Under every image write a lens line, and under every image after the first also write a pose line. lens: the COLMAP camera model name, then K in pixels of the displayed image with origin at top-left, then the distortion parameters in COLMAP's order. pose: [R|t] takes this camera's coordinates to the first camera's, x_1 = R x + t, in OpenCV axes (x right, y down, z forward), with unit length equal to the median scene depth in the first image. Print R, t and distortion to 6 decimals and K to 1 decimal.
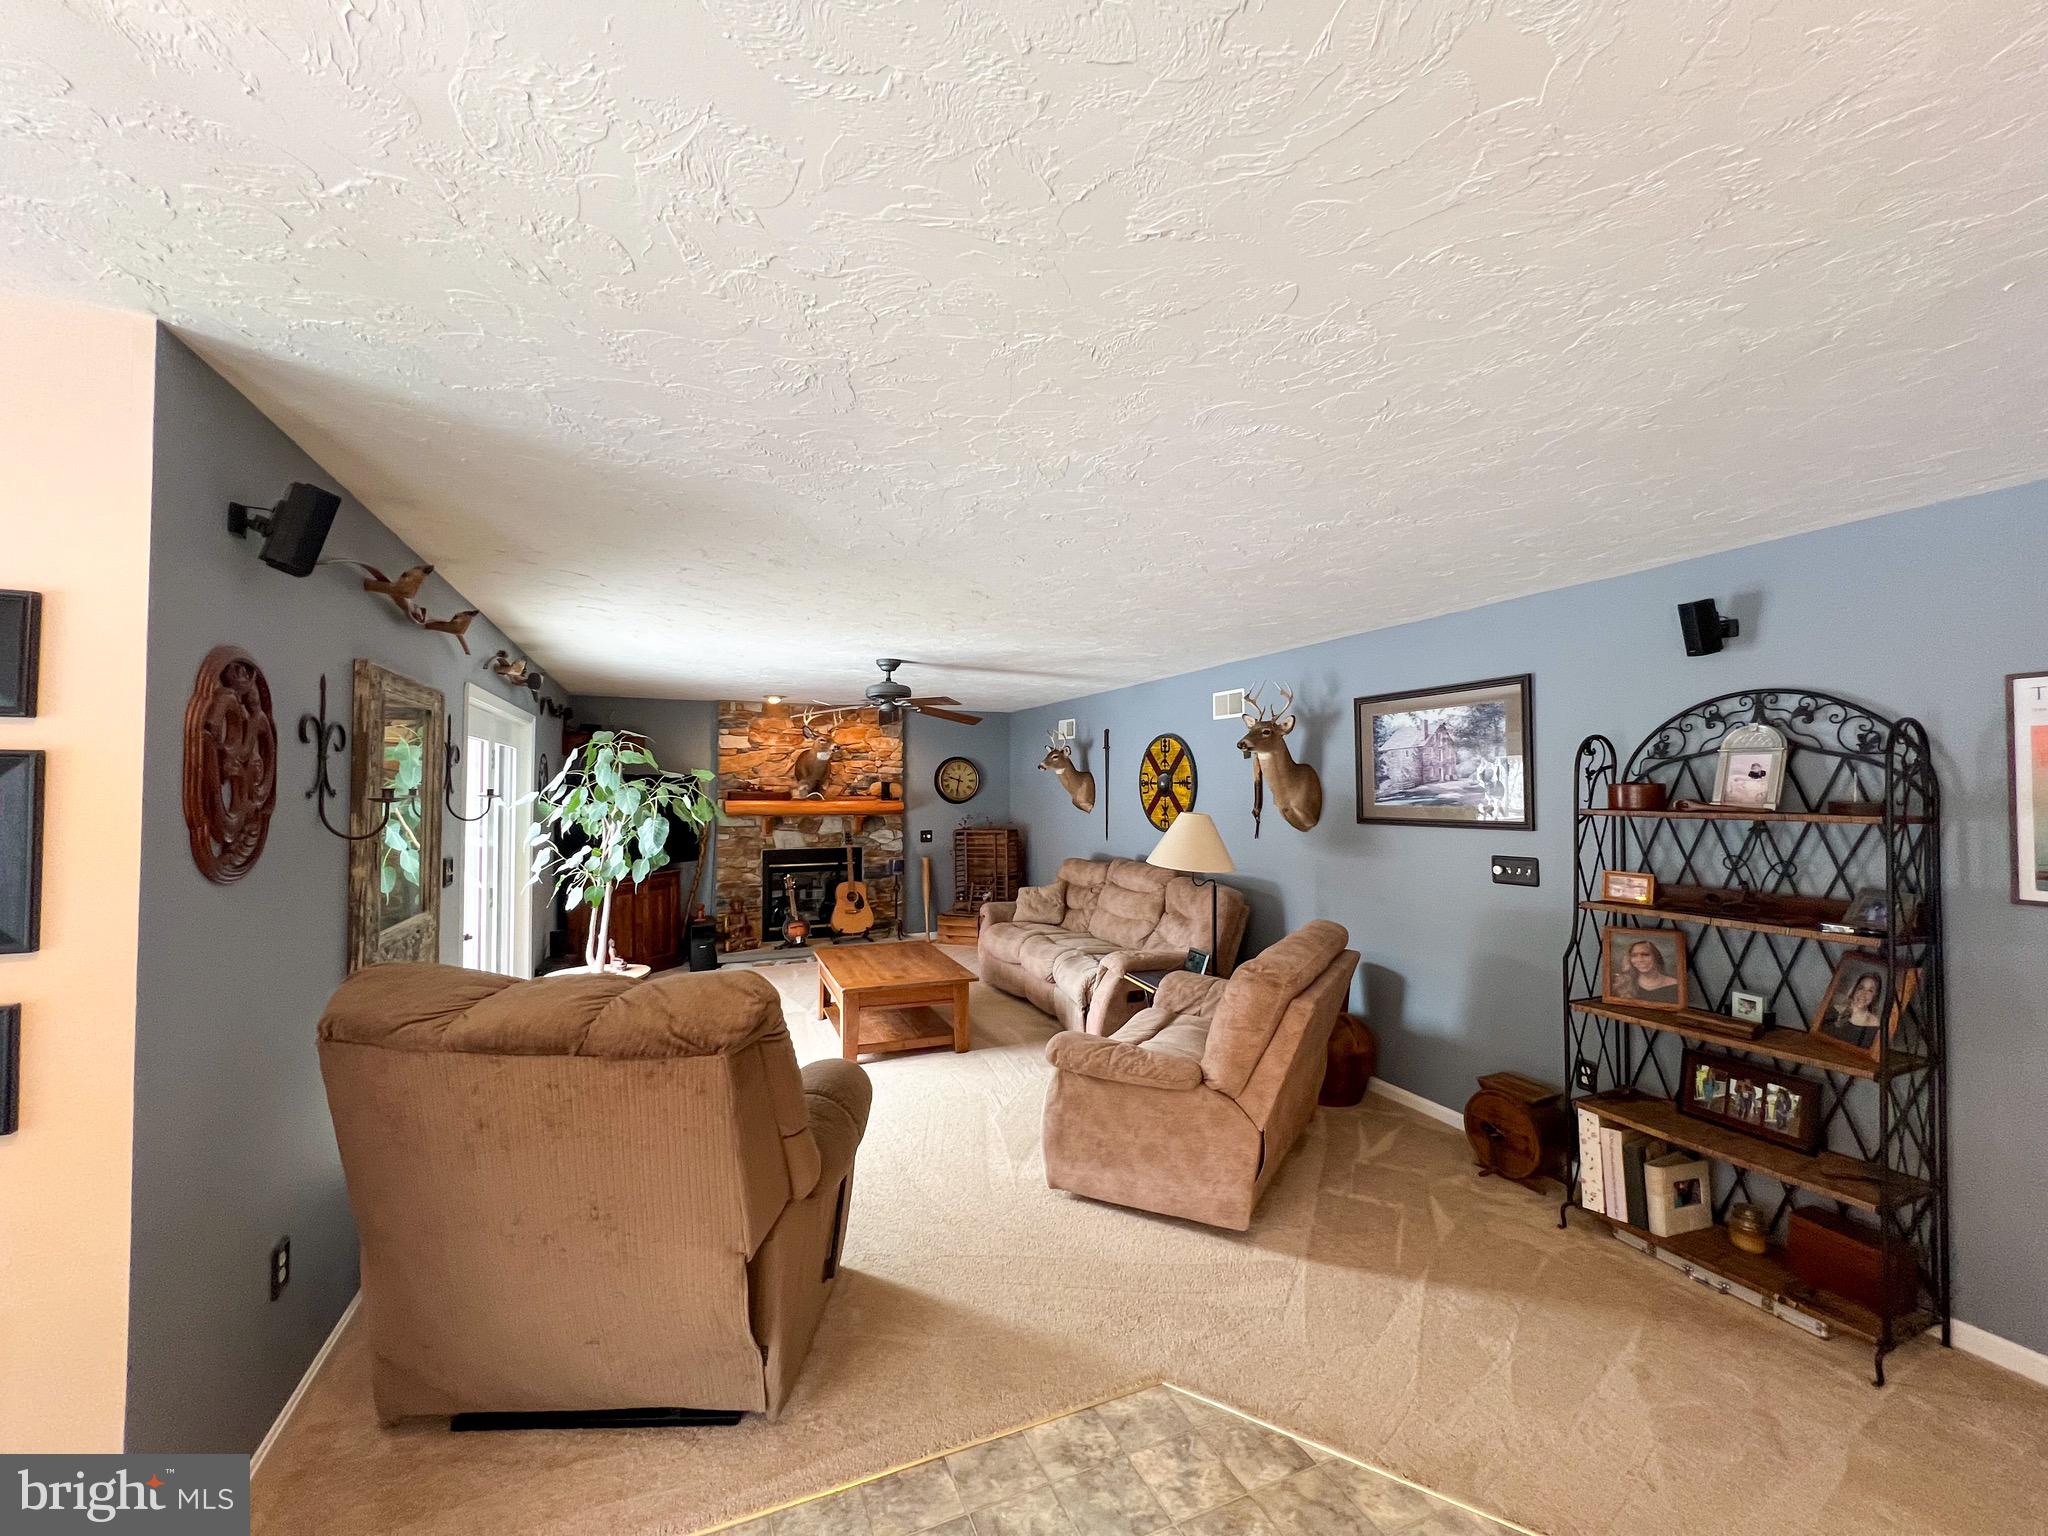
lens RADIAL K [[815.3, 0, 1024.0], [0, 815.3, 768.0], [0, 0, 1]] dist [-0.000243, 0.000002]
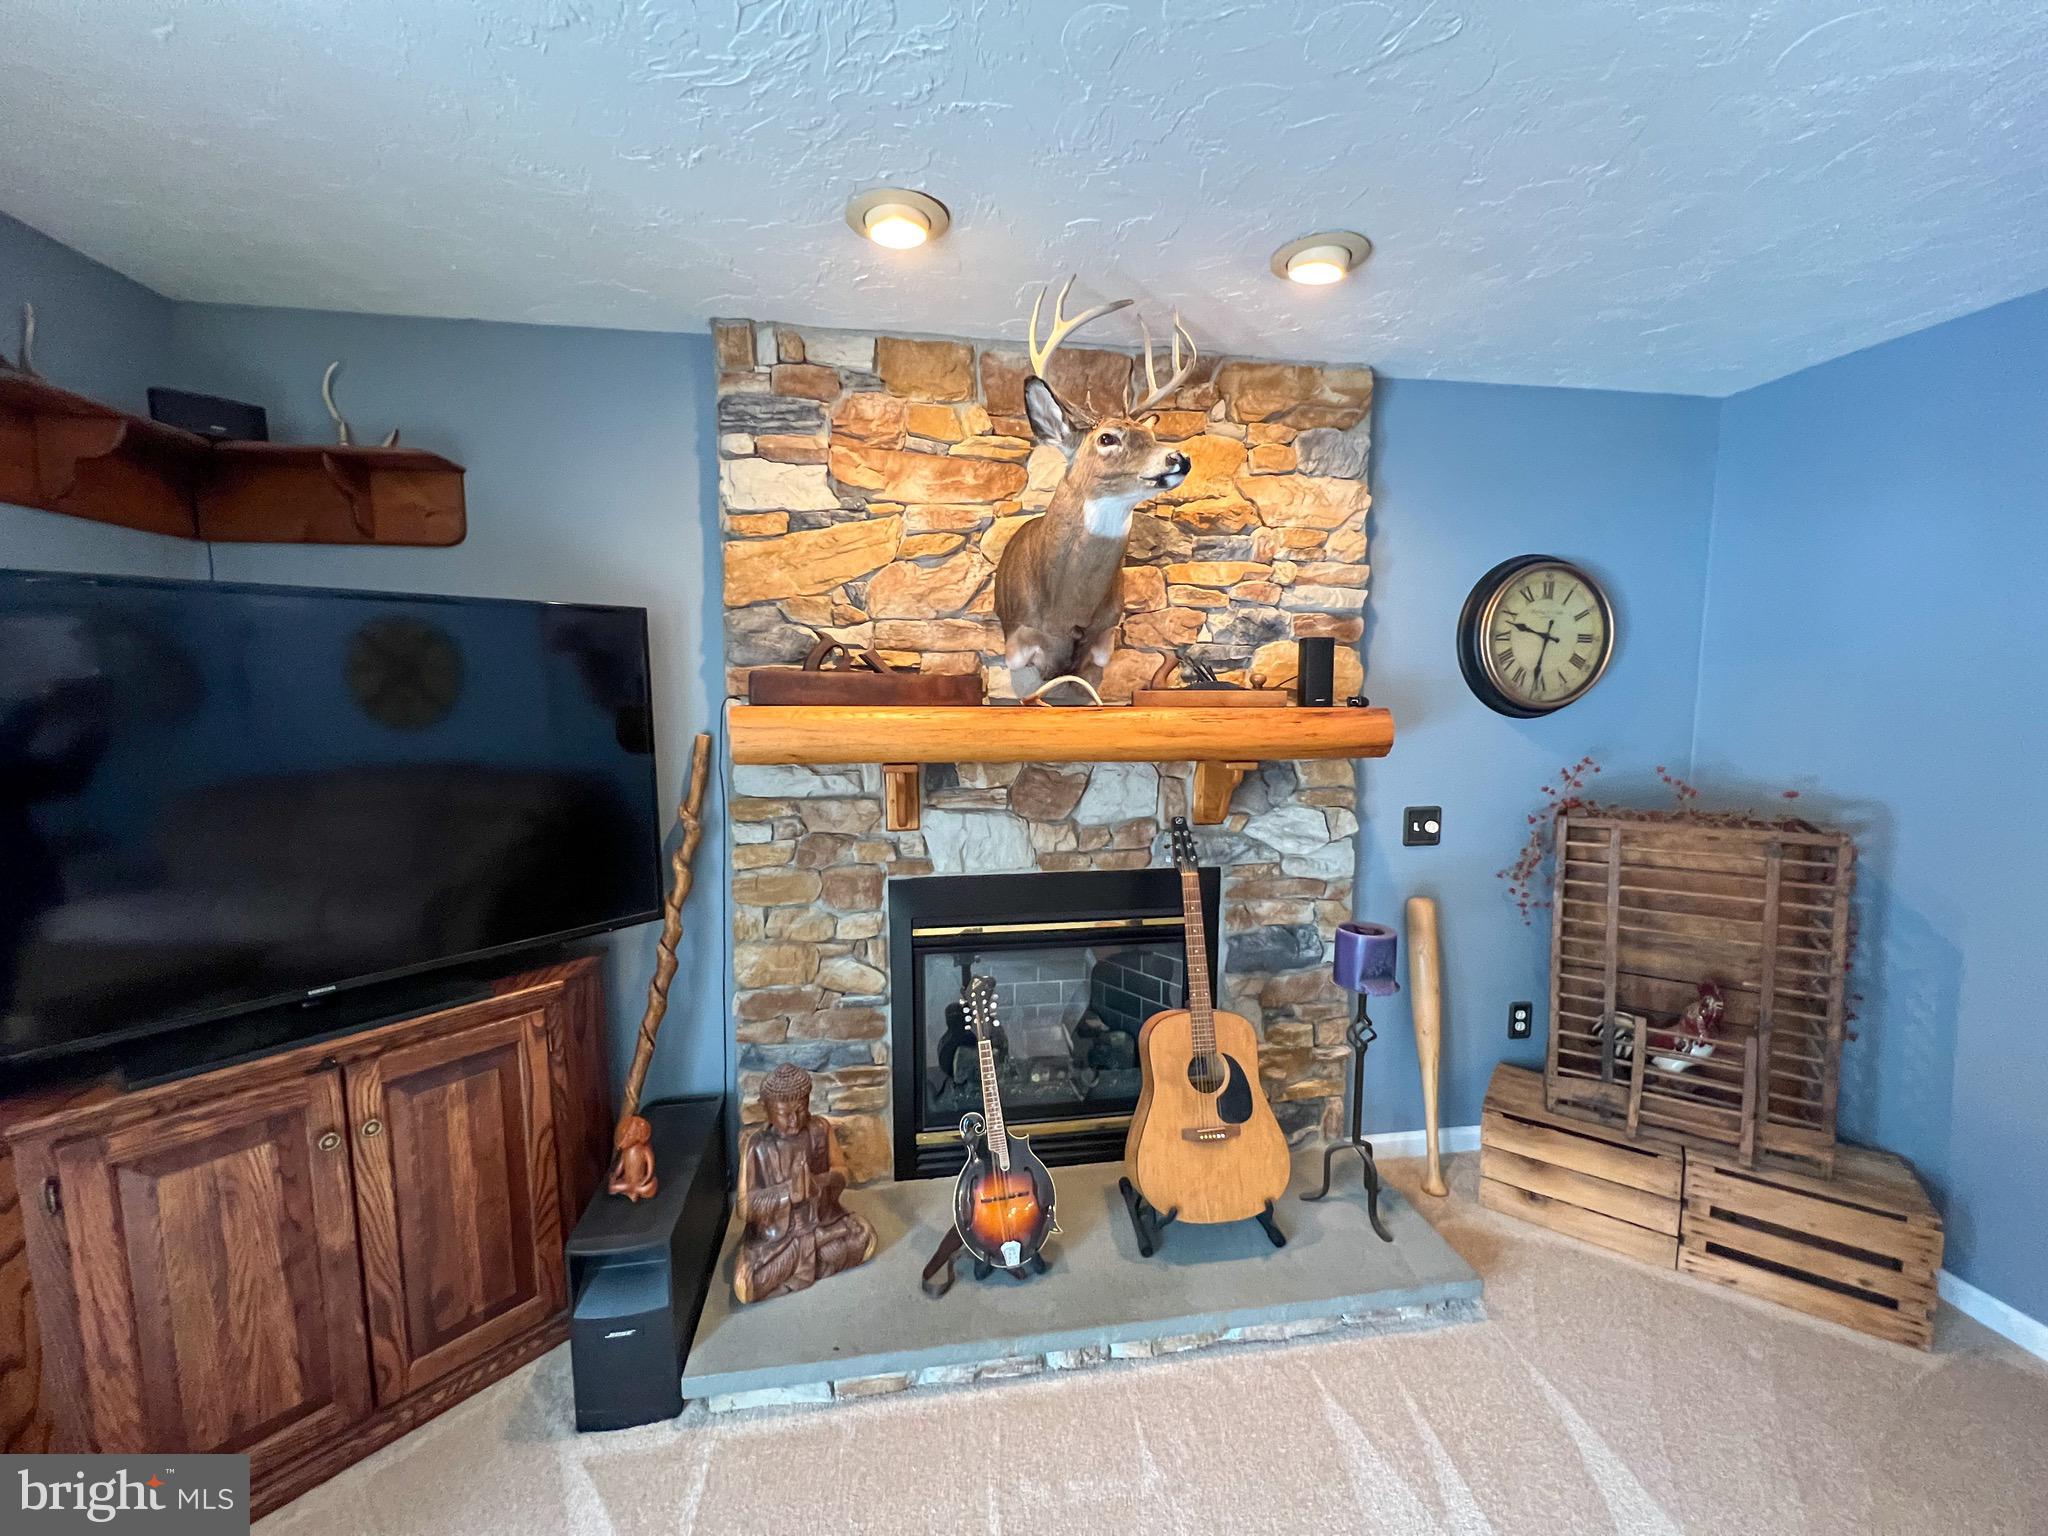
lens RADIAL K [[815.3, 0, 1024.0], [0, 815.3, 768.0], [0, 0, 1]] dist [-0.000243, 0.000002]
pose [[0.968525, 0.027516, -0.247389, -0.225264], [0.004786, 0.991629, 0.129031, 0.028164], [0.248869, -0.126154, 0.960286, 0.814855]]
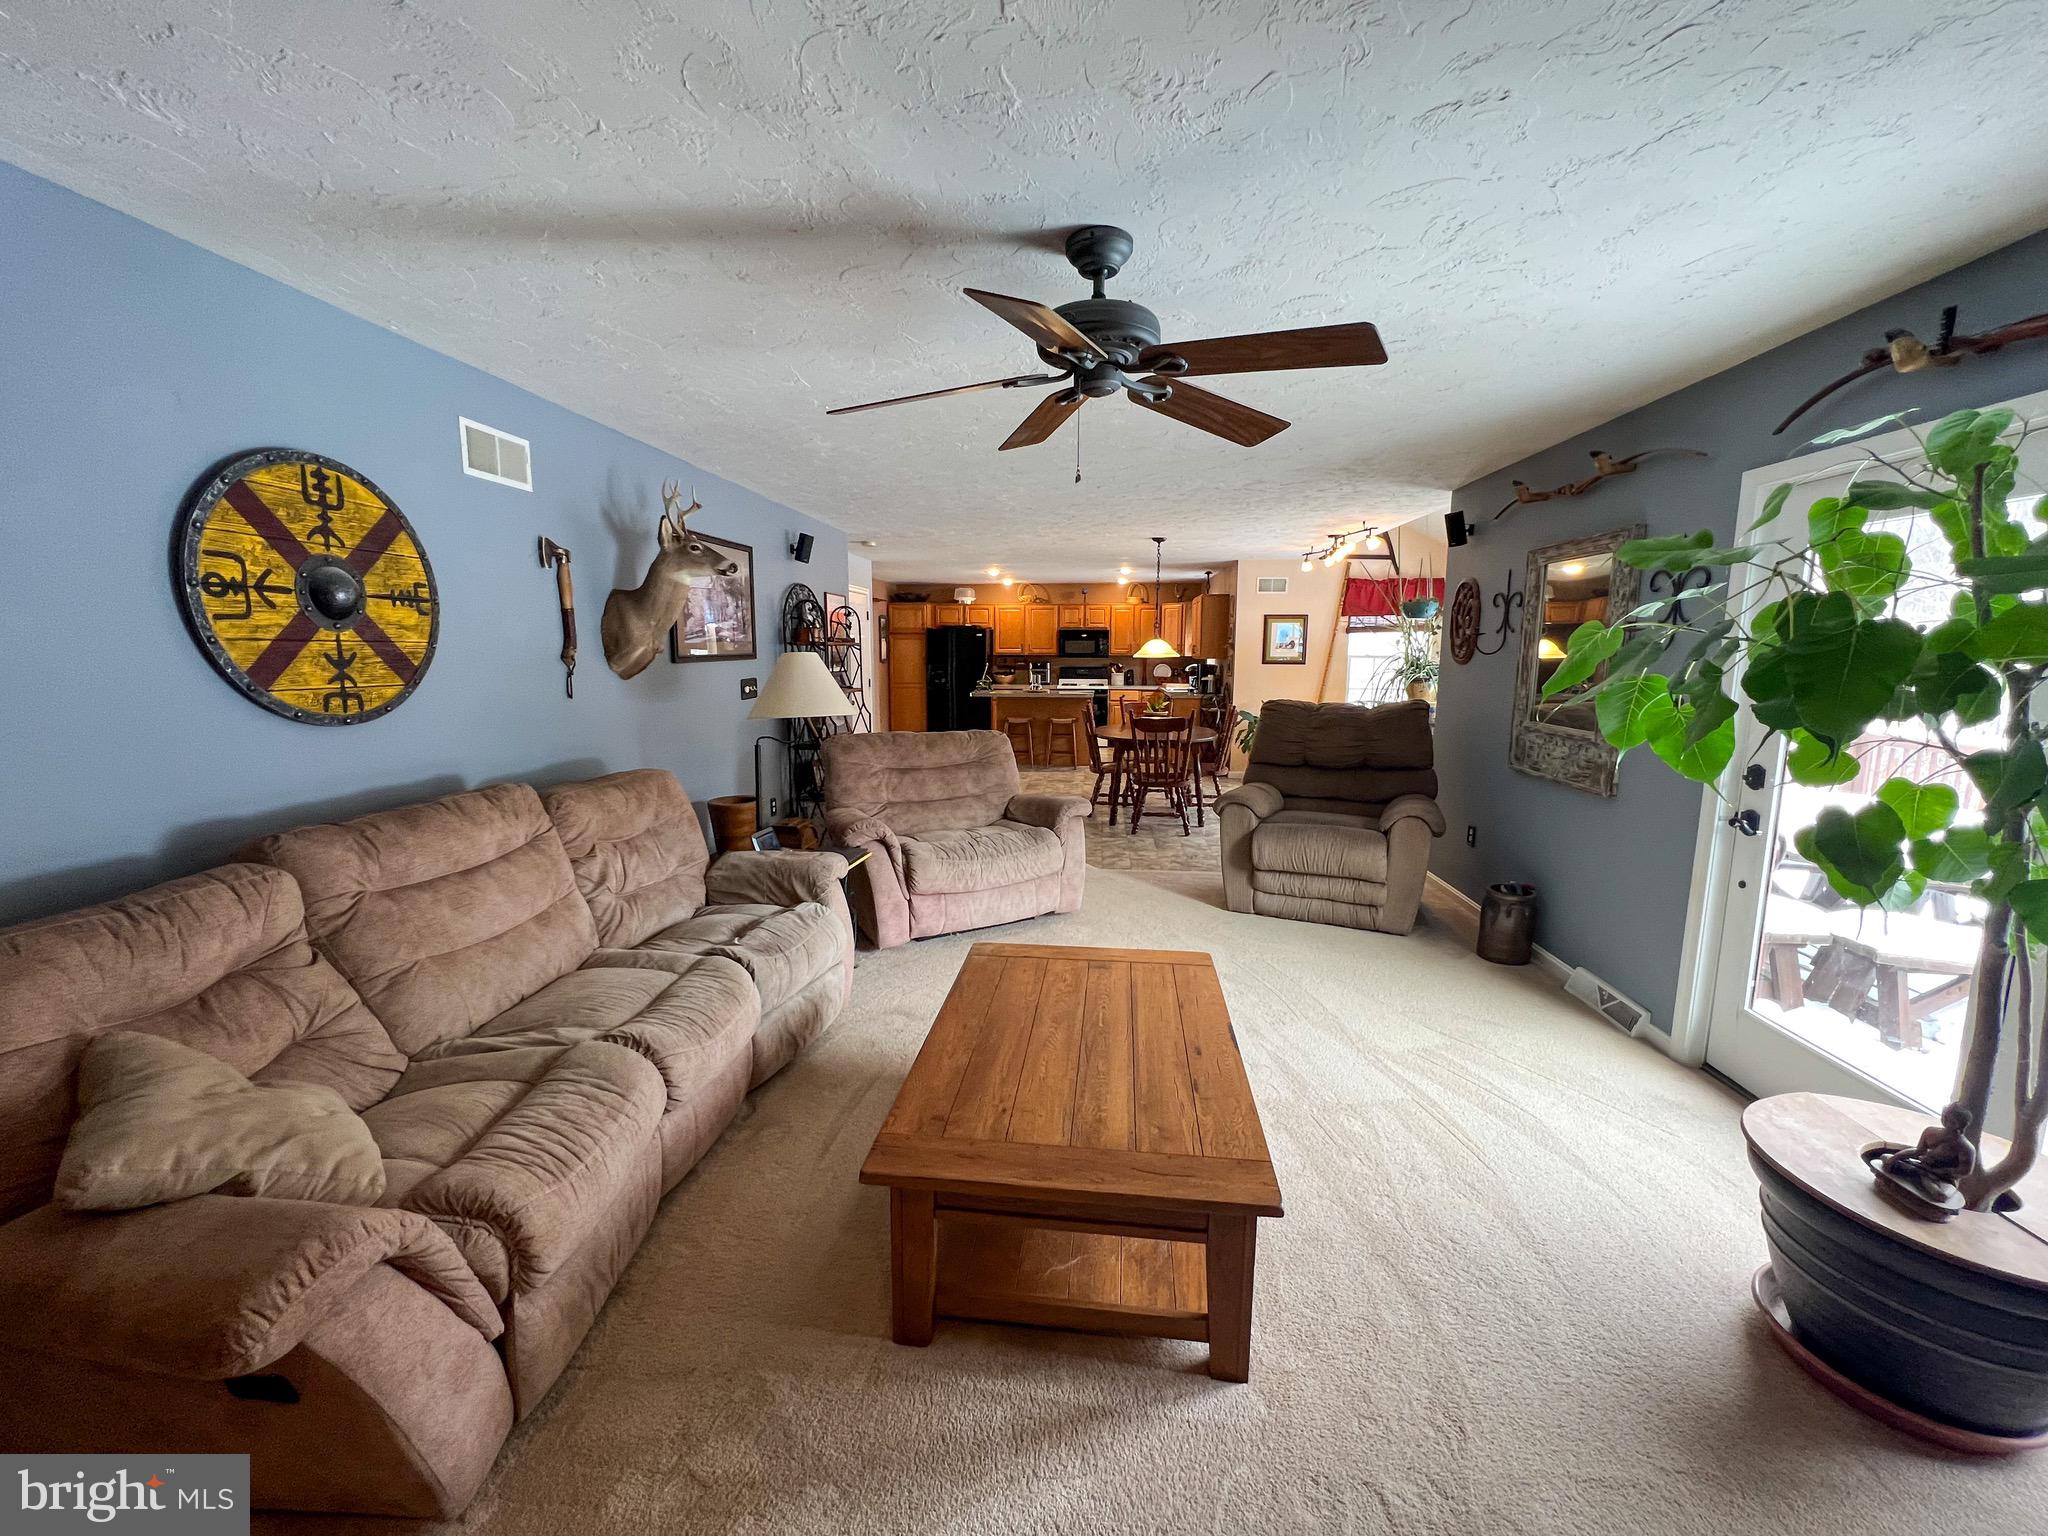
lens RADIAL K [[815.3, 0, 1024.0], [0, 815.3, 768.0], [0, 0, 1]] dist [-0.000243, 0.000002]
pose [[-0.878044, -0.072470, 0.473060, -0.240472], [-0.014156, 0.991969, 0.125690, 0.039370], [-0.478370, 0.103665, -0.872018, 1.003757]]
